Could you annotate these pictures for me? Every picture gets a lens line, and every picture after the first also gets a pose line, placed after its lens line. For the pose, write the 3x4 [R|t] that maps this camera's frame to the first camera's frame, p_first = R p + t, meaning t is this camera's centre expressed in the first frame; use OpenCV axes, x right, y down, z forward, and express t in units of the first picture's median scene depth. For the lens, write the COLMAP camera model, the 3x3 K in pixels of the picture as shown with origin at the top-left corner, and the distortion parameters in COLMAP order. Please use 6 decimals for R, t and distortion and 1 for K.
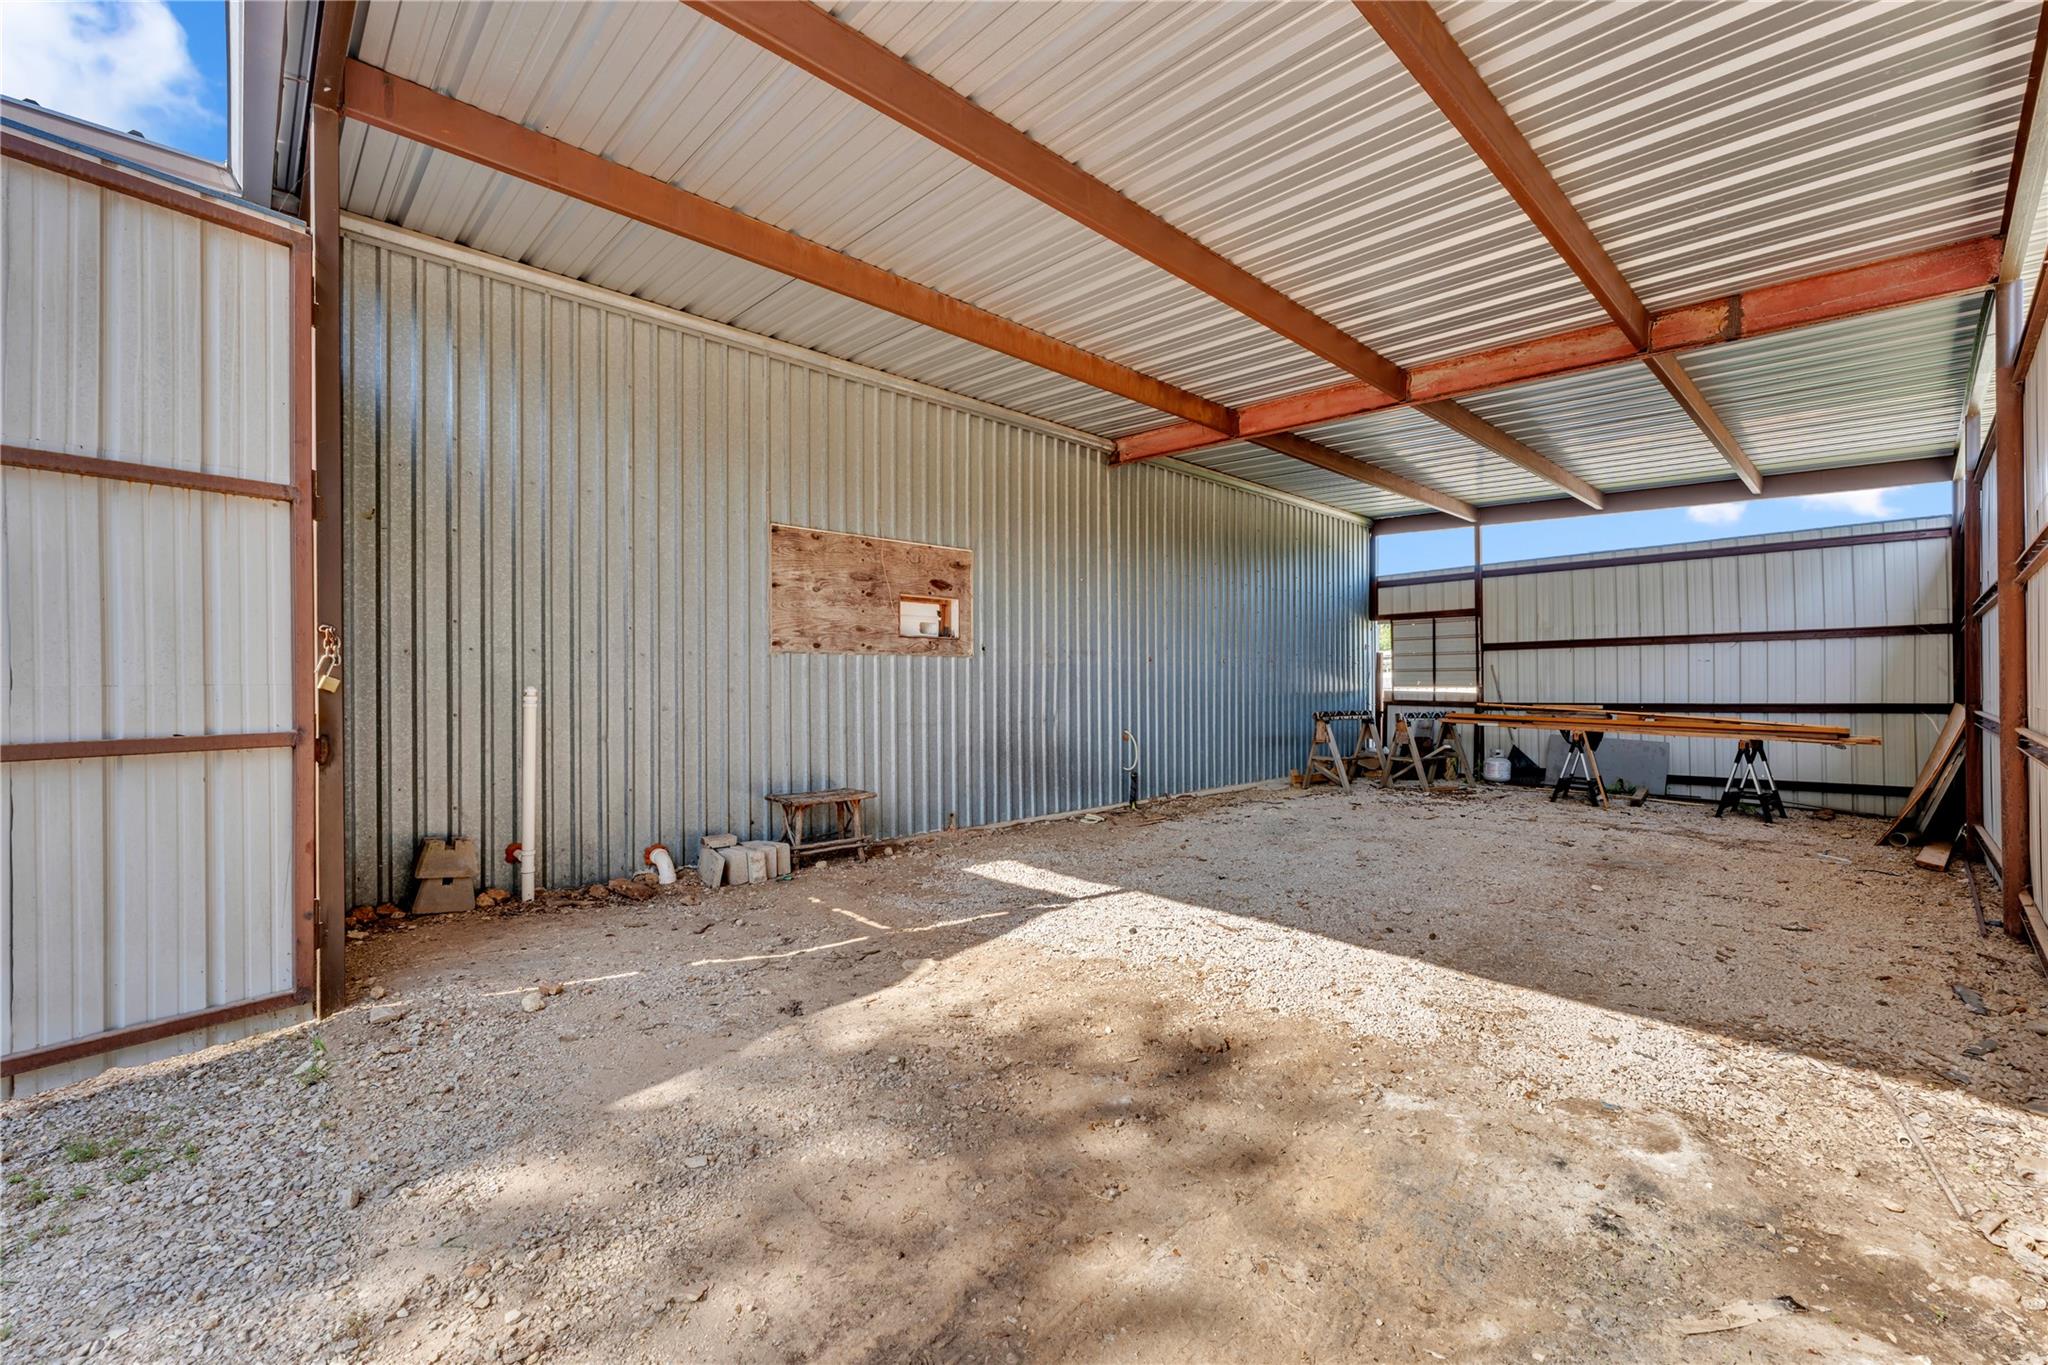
lens RADIAL K [[836.0, 0, 1024.0], [0, 836.0, 682.5], [0, 0, 1]] dist [-0.001584, 0.000148]
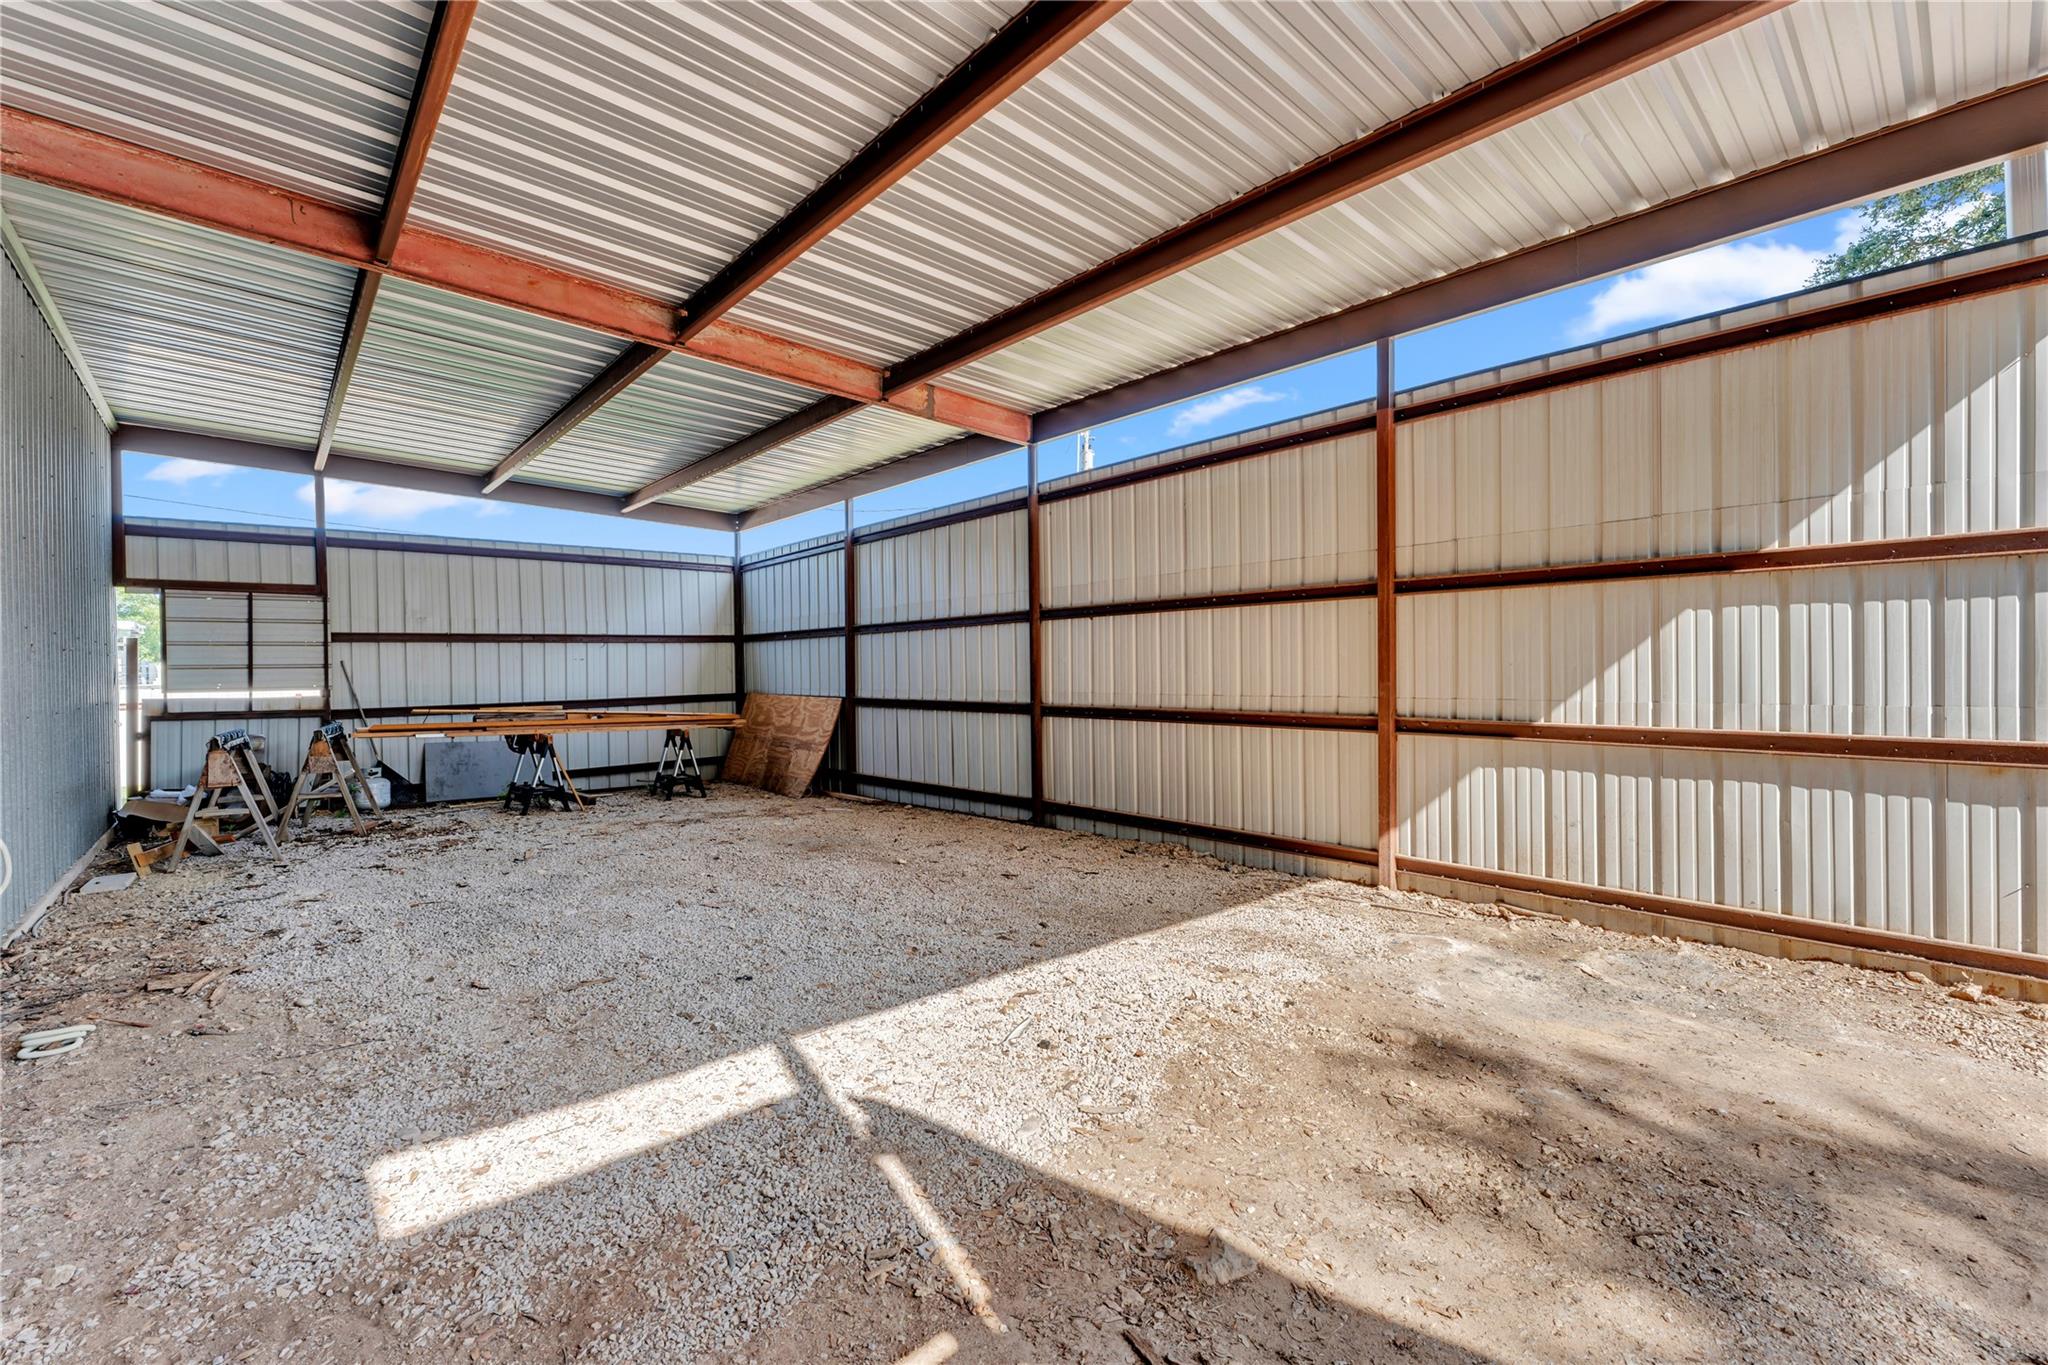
lens RADIAL K [[836.0, 0, 1024.0], [0, 836.0, 682.5], [0, 0, 1]] dist [-0.001584, 0.000148]
pose [[0.041484, -0.015494, 0.999019, -0.212456], [0.011487, 0.999821, 0.015030, -0.005704], [-0.999073, 0.010852, 0.041655, 0.375491]]
